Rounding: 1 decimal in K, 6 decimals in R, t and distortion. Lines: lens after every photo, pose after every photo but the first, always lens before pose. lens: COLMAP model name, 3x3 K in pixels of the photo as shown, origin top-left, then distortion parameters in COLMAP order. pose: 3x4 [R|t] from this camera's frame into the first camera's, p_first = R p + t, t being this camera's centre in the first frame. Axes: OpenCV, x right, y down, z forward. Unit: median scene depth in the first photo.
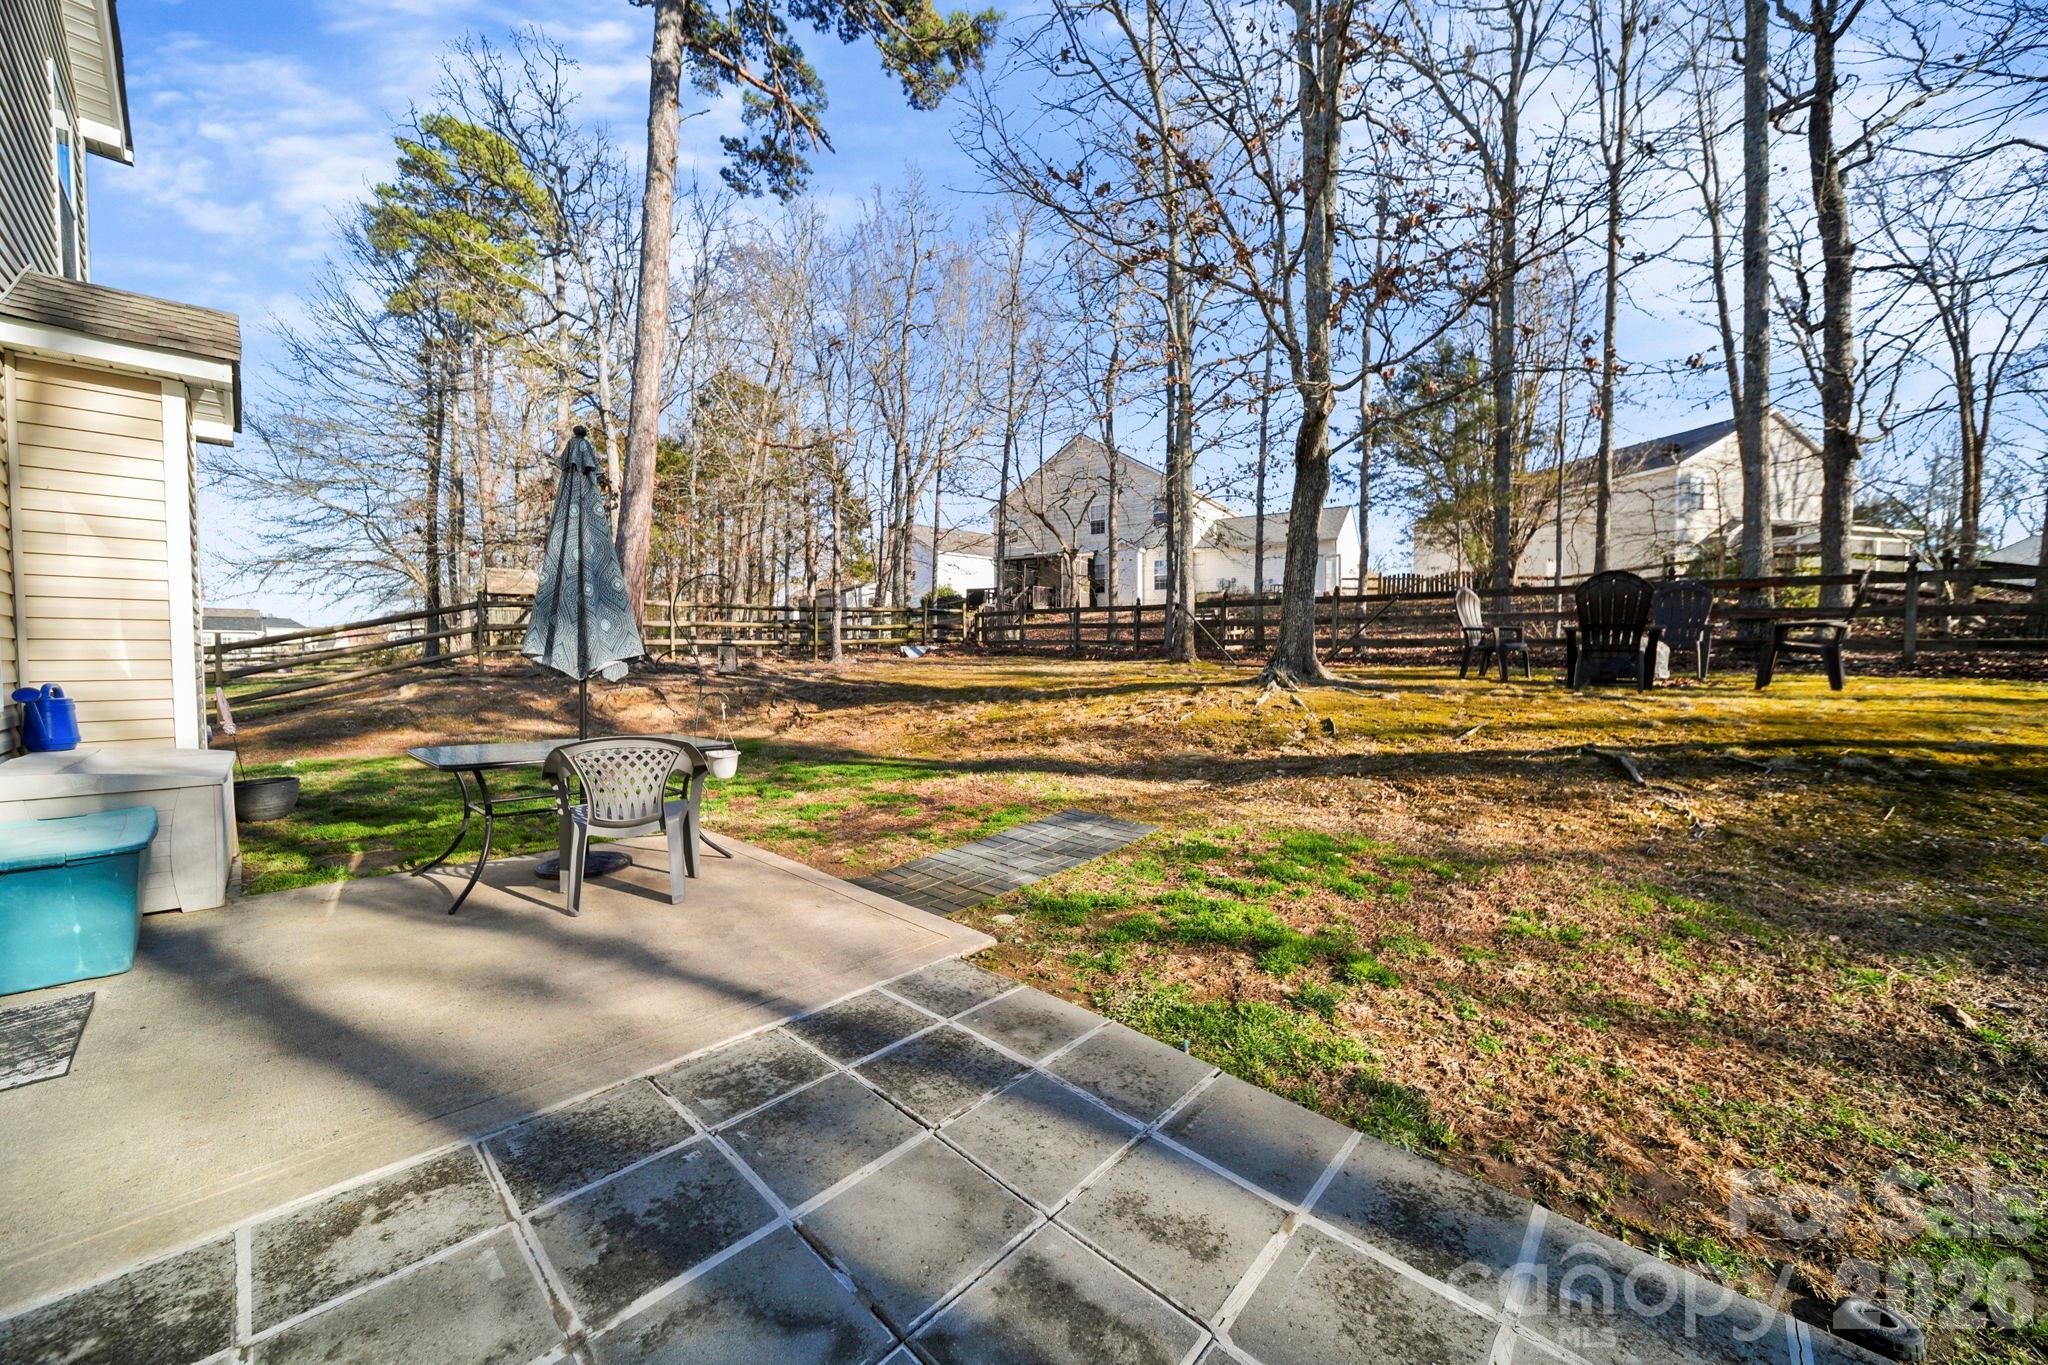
lens RADIAL K [[735.0, 0, 1026.0], [0, 735.0, 683.2], [0, 0, 1]] dist [0.000300, -0.000666]
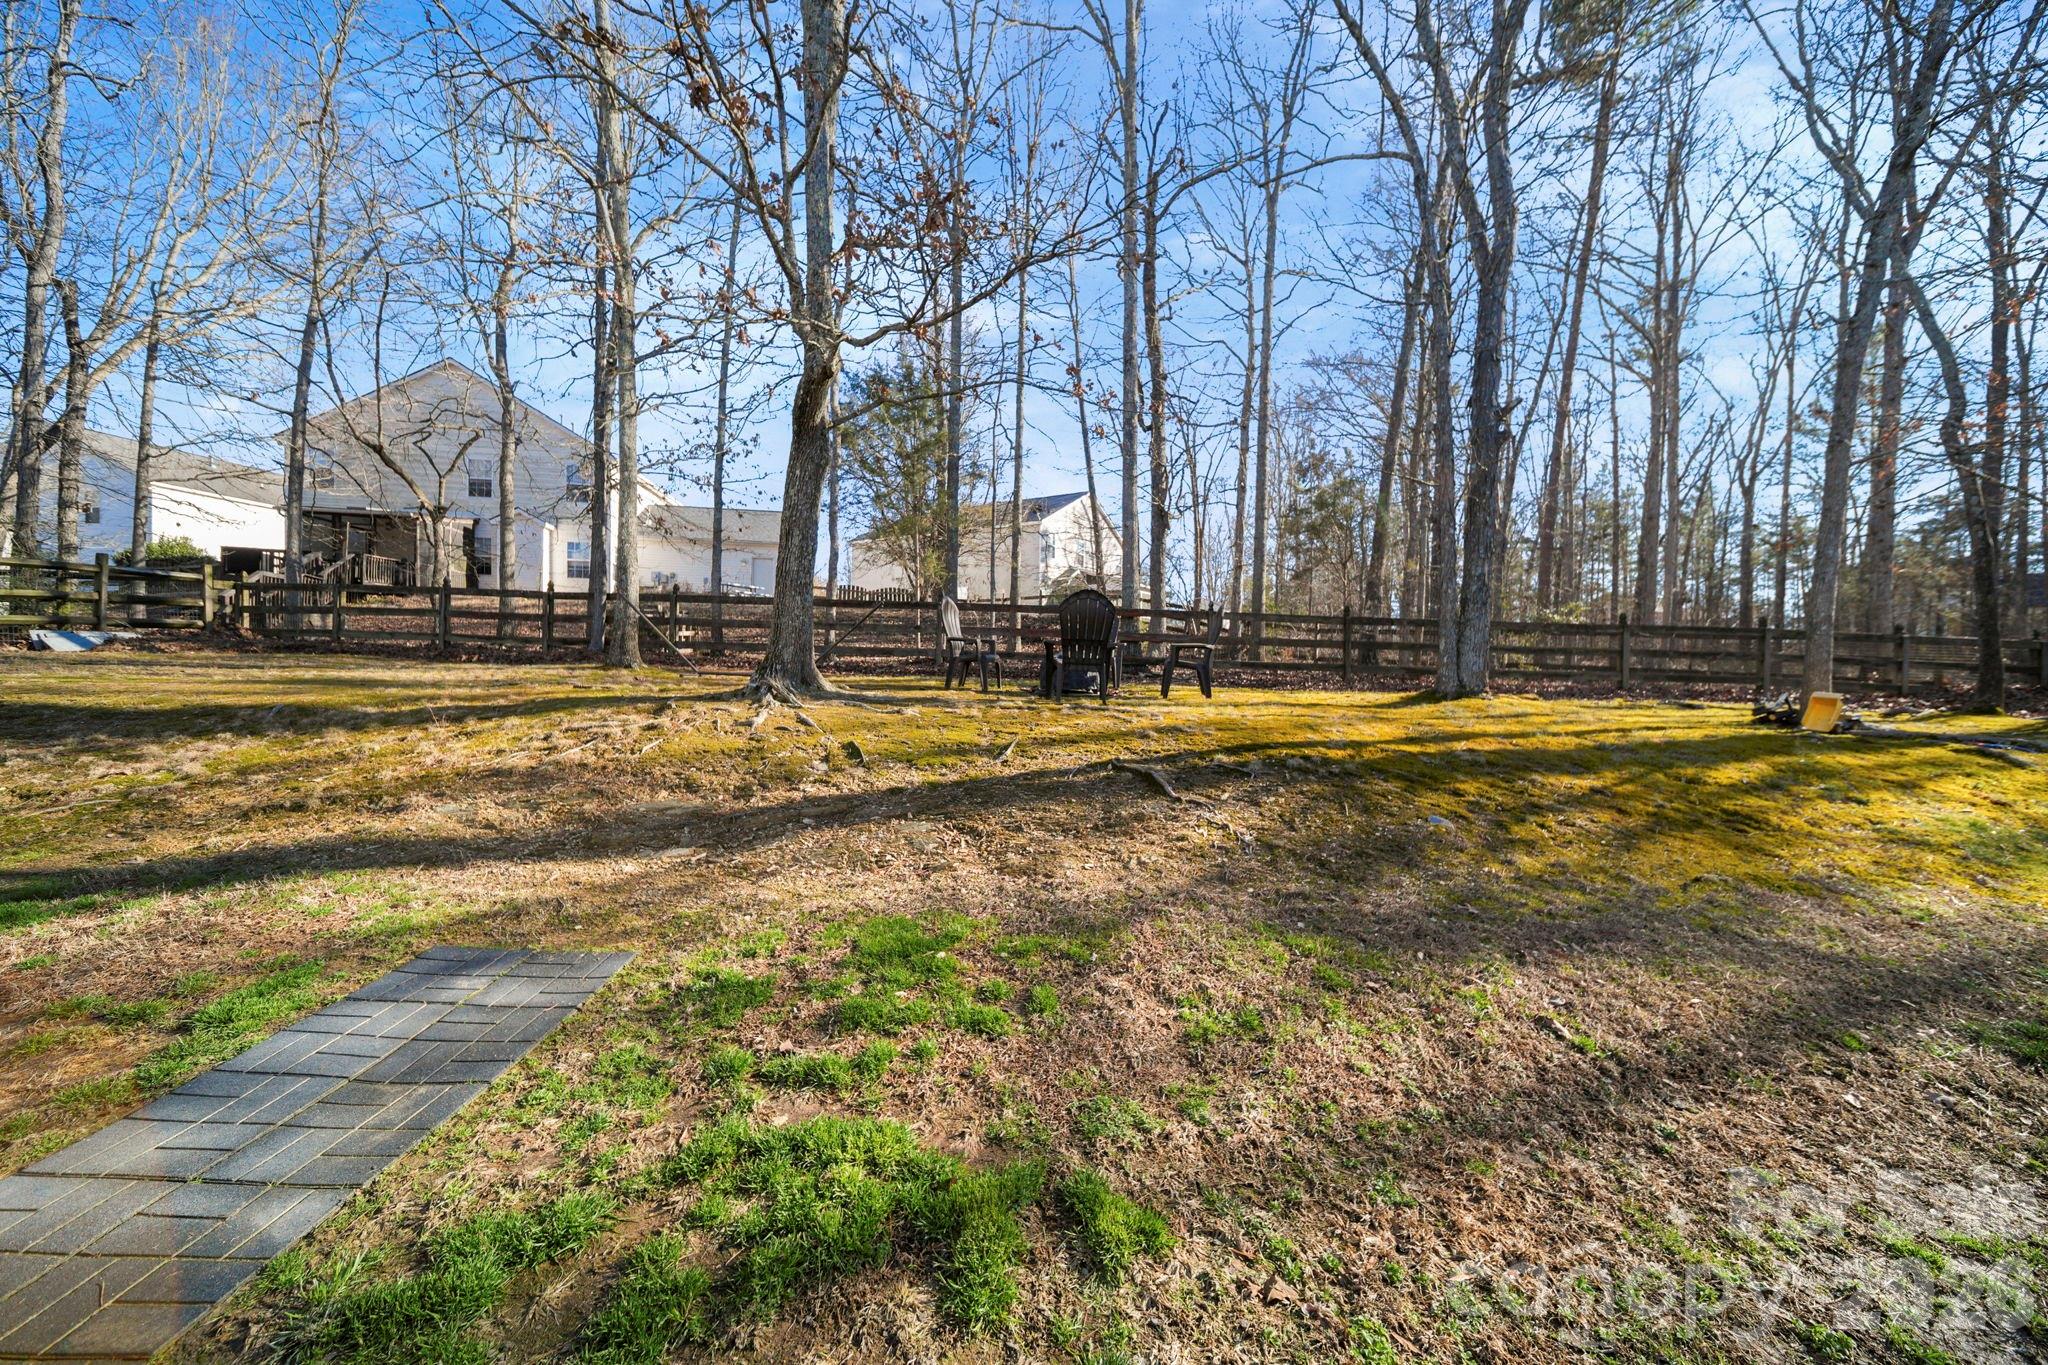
lens RADIAL K [[735.0, 0, 1043.9], [0, 735.0, 681.8], [0, 0, 1]] dist [0.000300, -0.000666]
pose [[0.728749, 0.002571, 0.684776, 0.011128], [0.005076, 0.999945, -0.009156, -0.006523], [-0.684762, 0.010148, 0.728696, 0.196192]]
